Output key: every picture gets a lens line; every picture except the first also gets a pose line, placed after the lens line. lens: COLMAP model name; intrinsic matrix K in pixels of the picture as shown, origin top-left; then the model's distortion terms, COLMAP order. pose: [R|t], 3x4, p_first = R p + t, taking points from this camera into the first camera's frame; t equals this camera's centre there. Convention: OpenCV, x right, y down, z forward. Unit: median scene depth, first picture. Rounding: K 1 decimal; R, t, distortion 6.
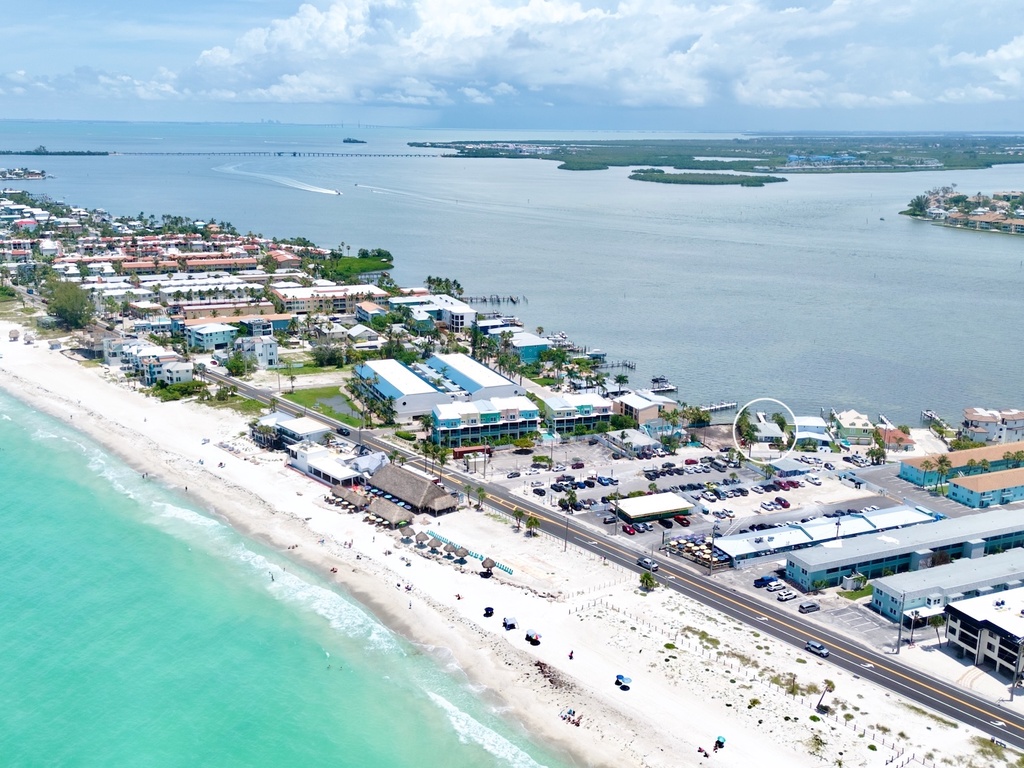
lens RADIAL K [[993.1, 0, 512.0], [0, 993.1, 384.0], [0, 0, 1]] dist [0.010041, 0.001474]
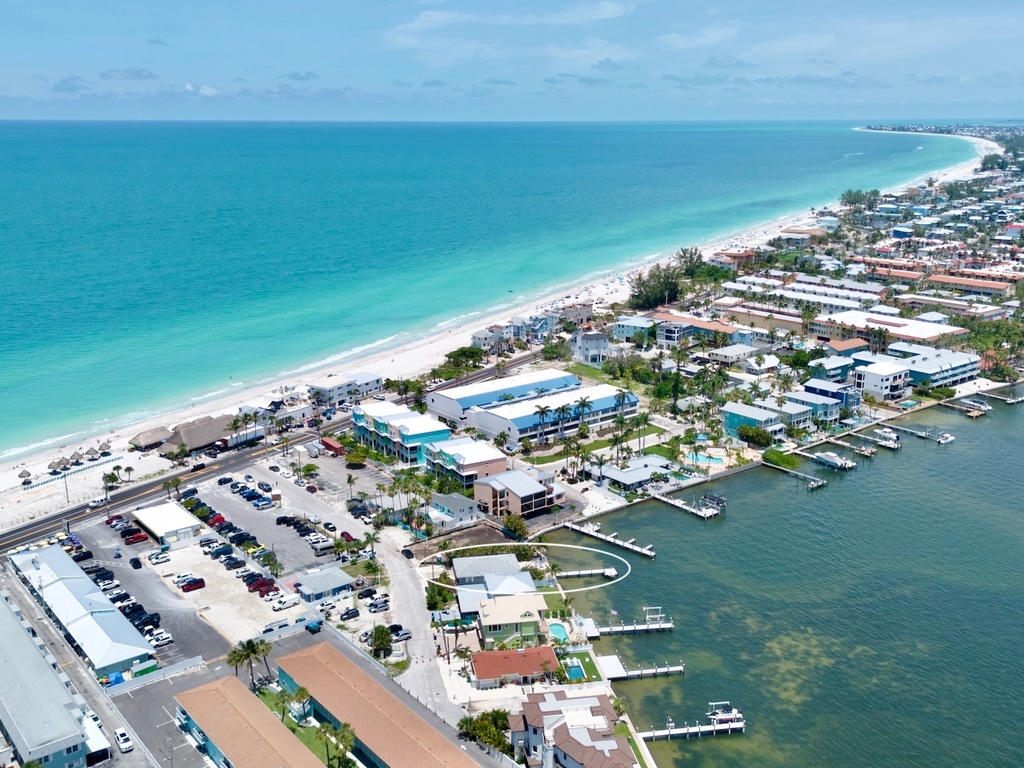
lens RADIAL K [[993.1, 0, 512.0], [0, 993.1, 384.0], [0, 0, 1]] dist [0.010041, 0.001474]
pose [[0.249554, 0.228846, -0.940932, 0.101885], [-0.233528, 0.957219, 0.170871, -0.022307], [0.939781, 0.177092, 0.292320, 0.095589]]
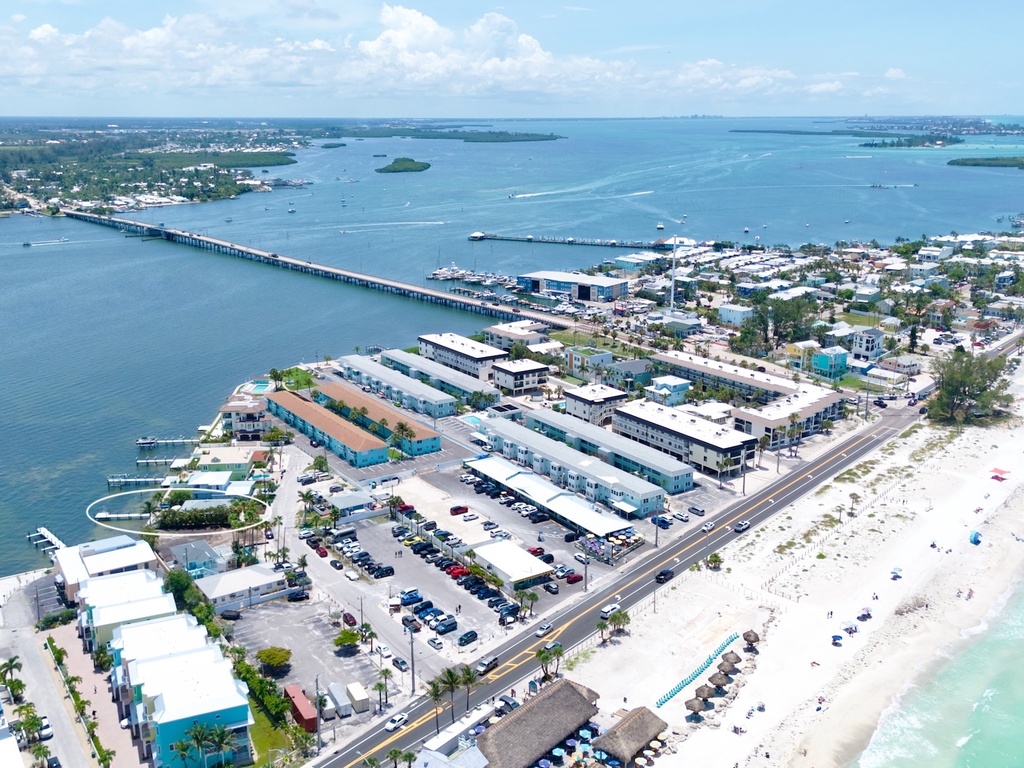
lens RADIAL K [[993.1, 0, 512.0], [0, 993.1, 384.0], [0, 0, 1]] dist [0.010041, 0.001474]
pose [[-0.161885, -0.258807, 0.952267, -0.059134], [0.252132, 0.922118, 0.293475, -0.025042], [-0.954056, 0.287606, -0.084024, 0.097377]]
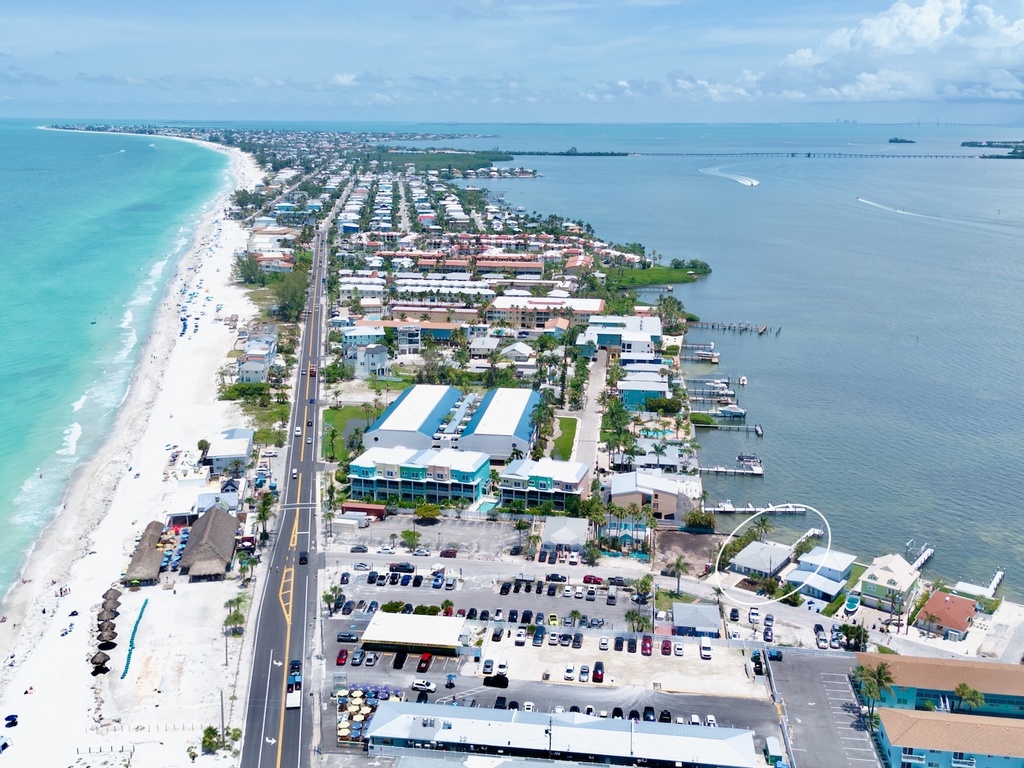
lens RADIAL K [[993.1, 0, 512.0], [0, 993.1, 384.0], [0, 0, 1]] dist [0.010041, 0.001474]
pose [[0.851845, 0.120580, -0.509726, 0.052903], [-0.121023, 0.992119, 0.032443, -0.008711], [0.509621, 0.034052, 0.859725, 0.037697]]
